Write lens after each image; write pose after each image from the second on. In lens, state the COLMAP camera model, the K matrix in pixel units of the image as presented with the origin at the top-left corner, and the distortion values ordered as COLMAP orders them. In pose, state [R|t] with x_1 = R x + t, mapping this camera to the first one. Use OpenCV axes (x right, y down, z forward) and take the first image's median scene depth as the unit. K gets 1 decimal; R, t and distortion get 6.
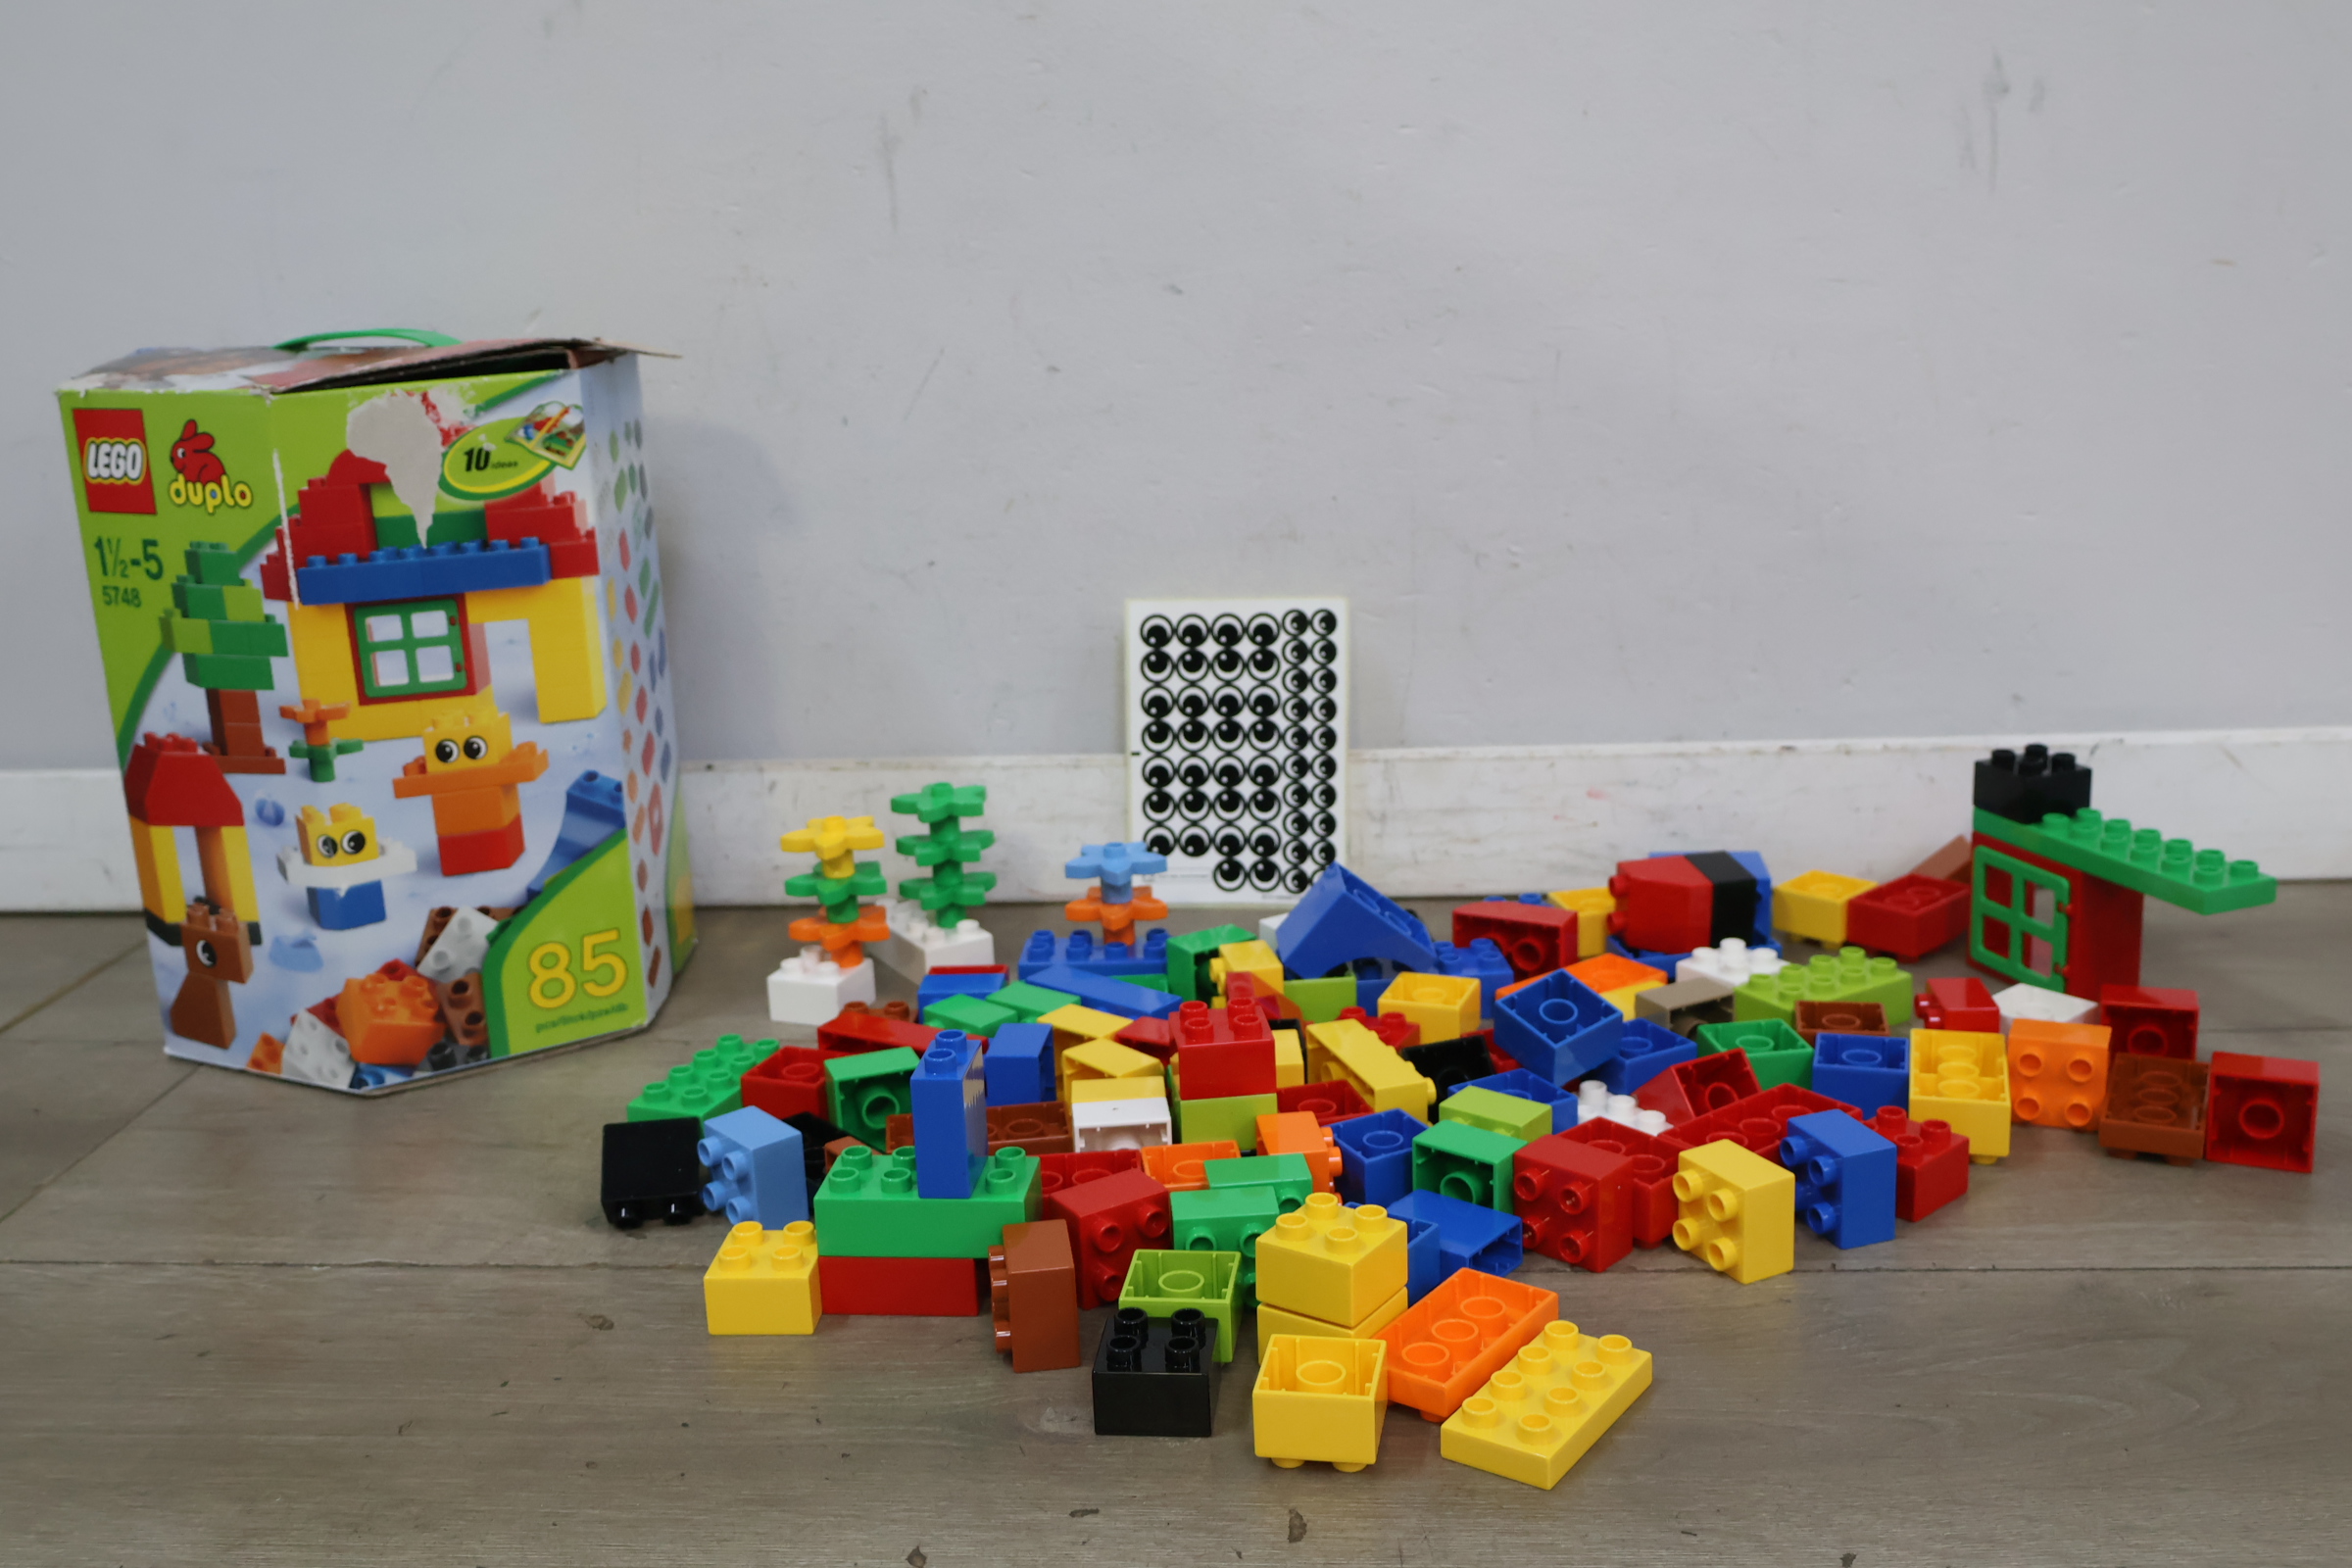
lens RADIAL K [[2346.2, 0, 1169.1], [0, 2346.2, 786.0], [0, 0, 1]] dist [0.012076, 0.000000]
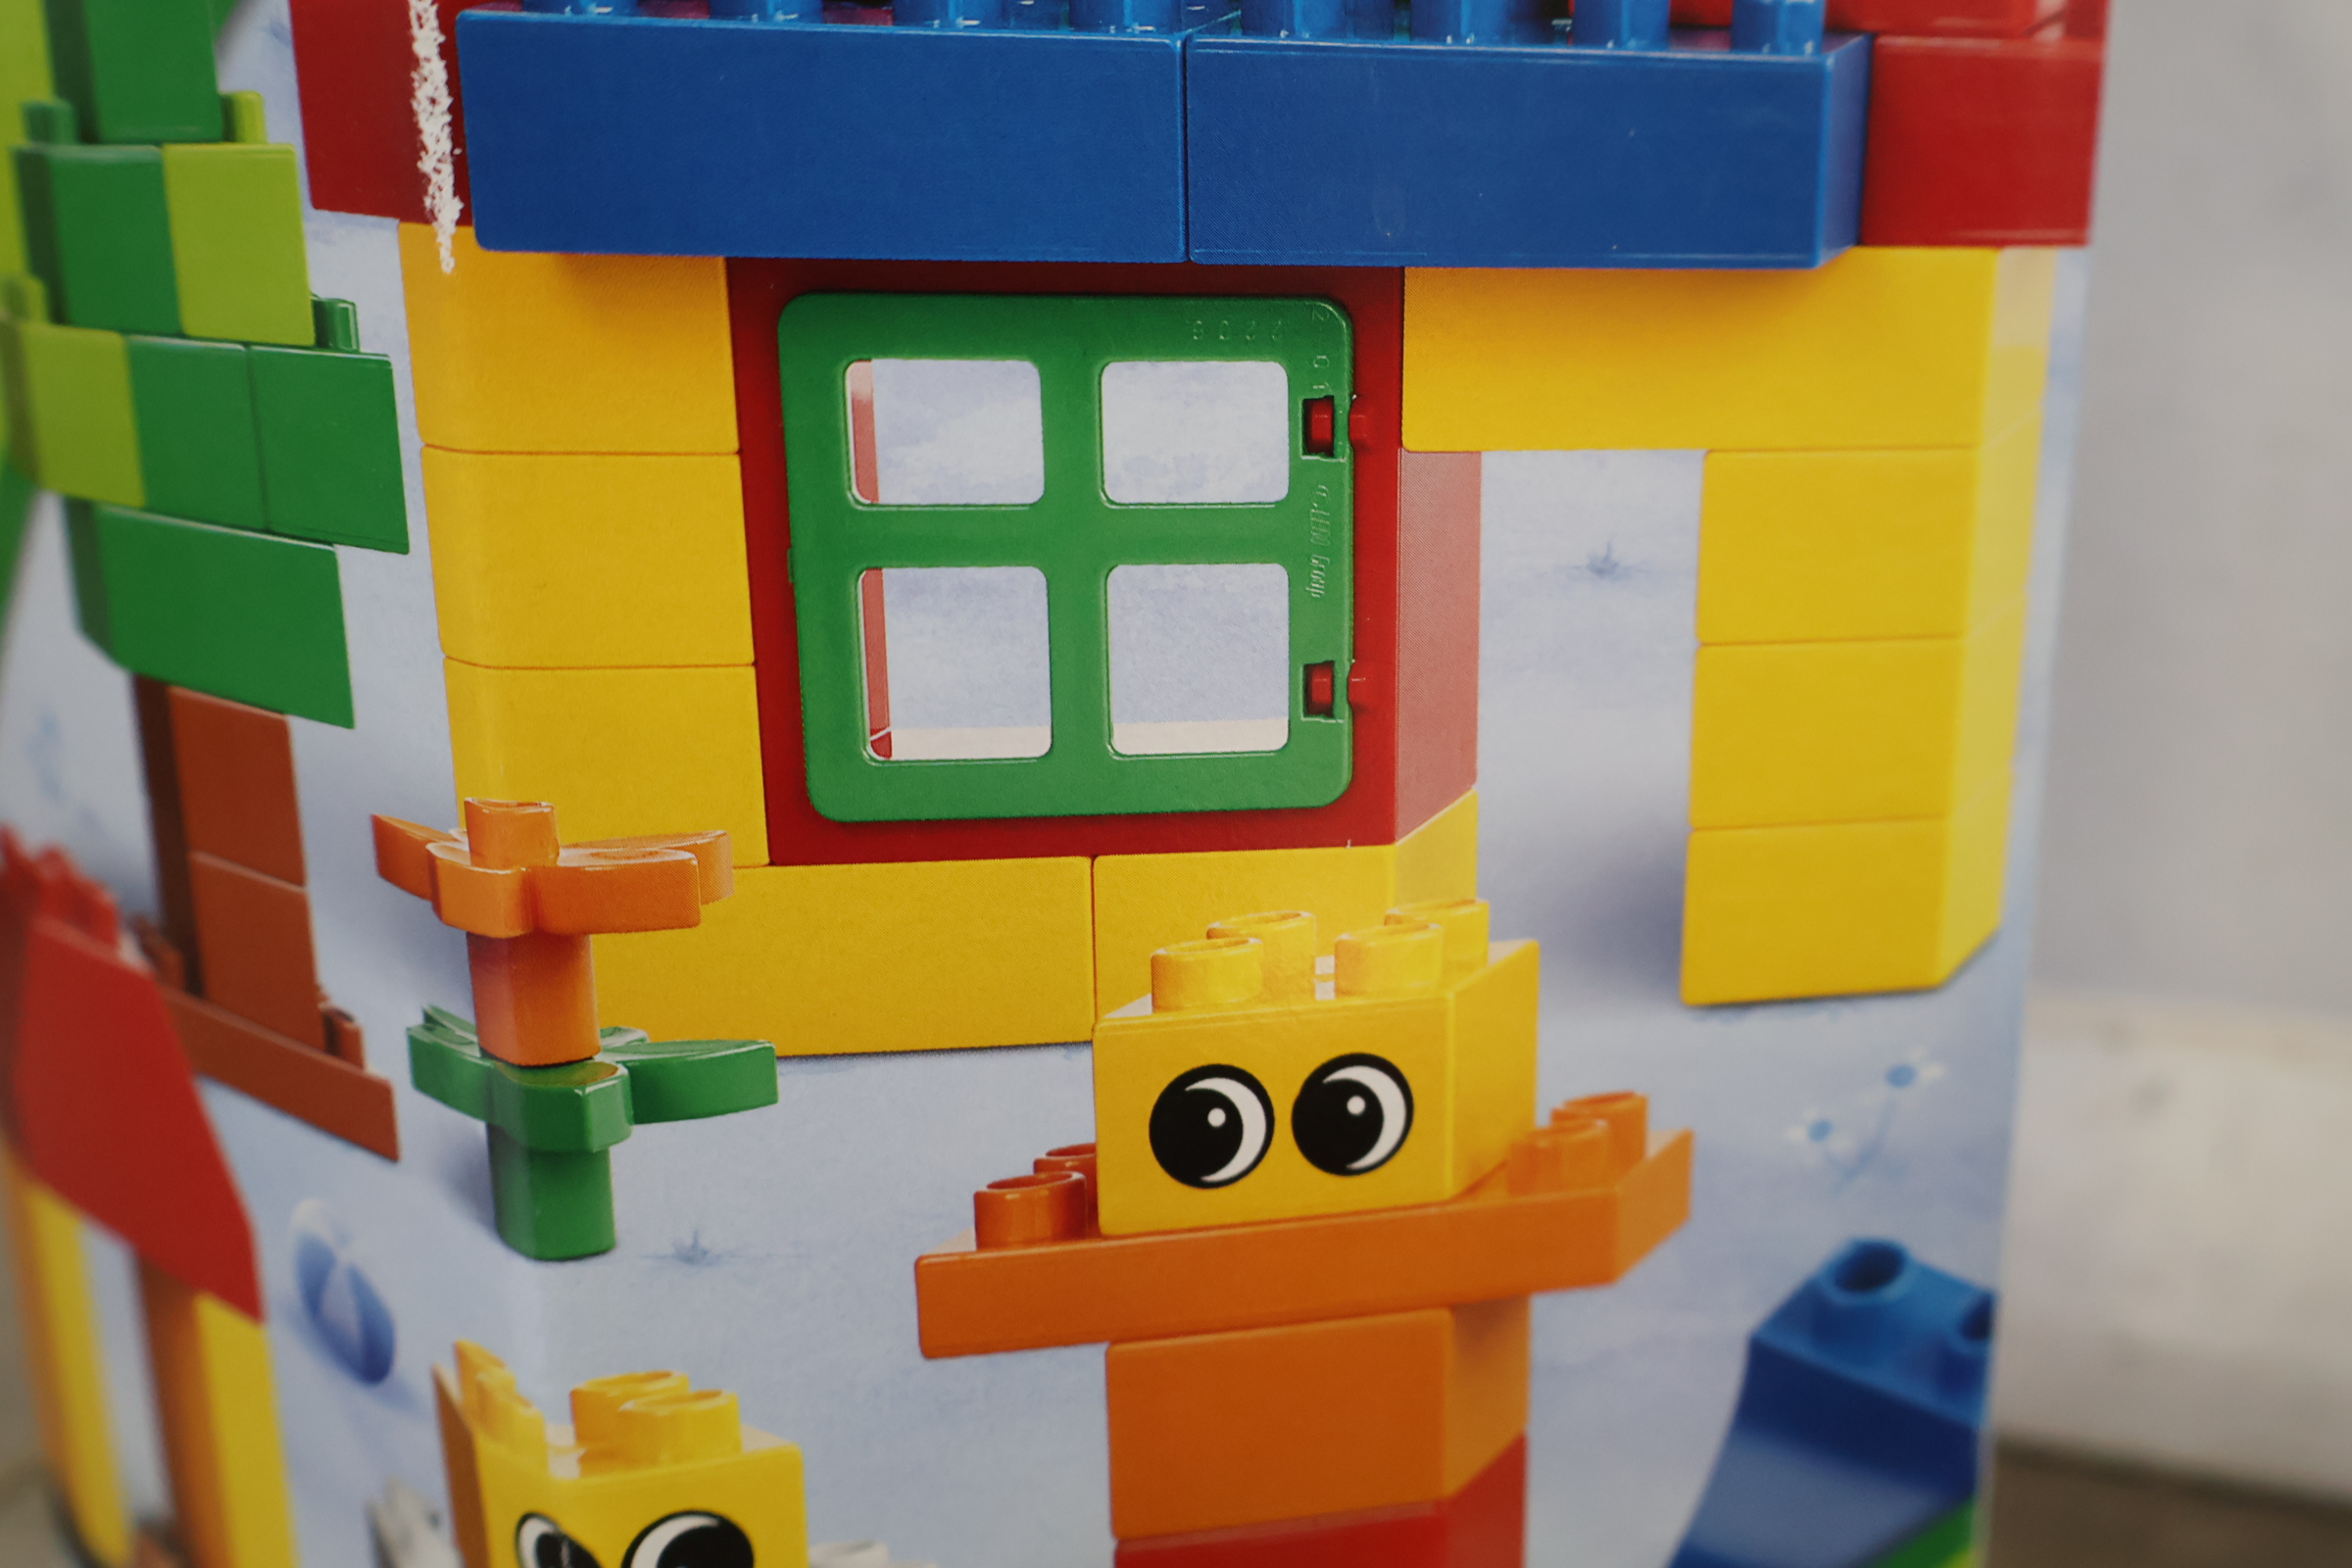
lens RADIAL K [[2346.2, 0, 1178.4], [0, 2346.2, 767.0], [0, 0, 1]] dist [0.012076, 0.000000]
pose [[0.956598, 0.105495, -0.271645, -0.261914], [-0.101571, 0.994420, 0.028507, -0.048157], [0.273137, 0.000321, 0.961975, 0.818801]]
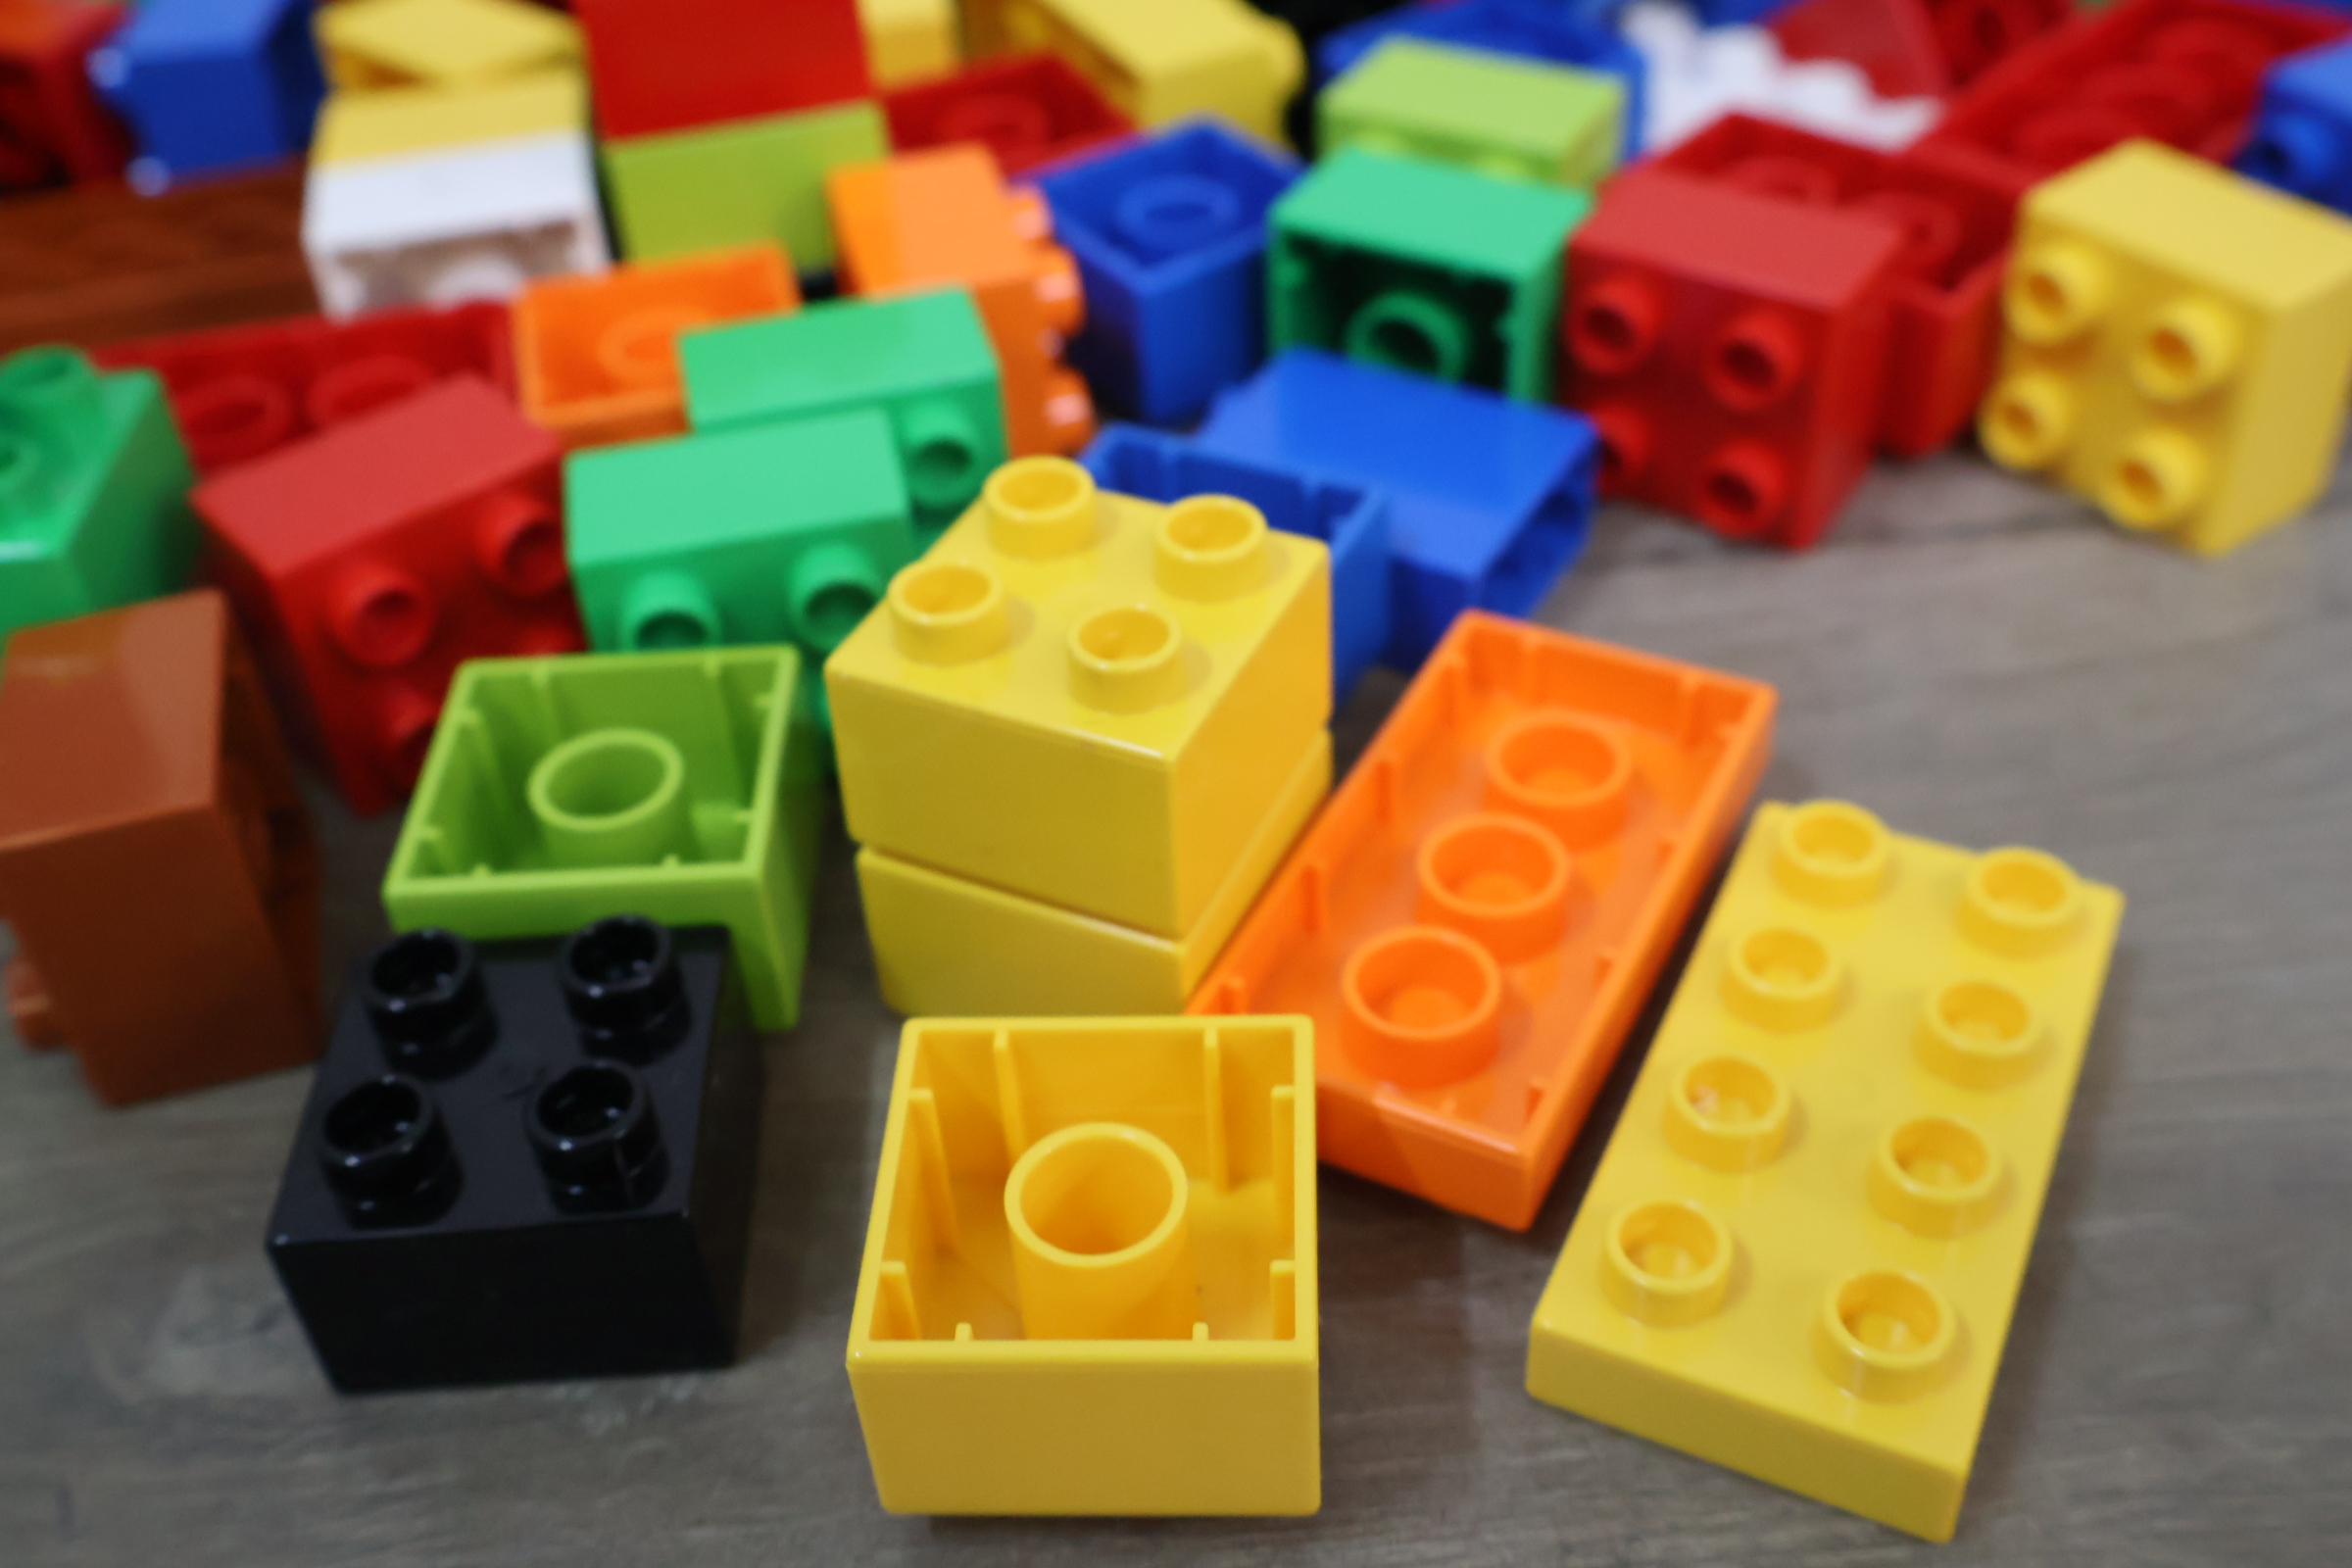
lens RADIAL K [[2346.2, 0, 1171.6], [0, 2346.2, 785.0], [0, 0, 1]] dist [0.012076, 0.000000]
pose [[0.988037, -0.108049, 0.110034, 0.034231], [0.051190, 0.902848, 0.426903, 0.064107], [-0.145470, -0.416163, 0.897578, 0.545958]]
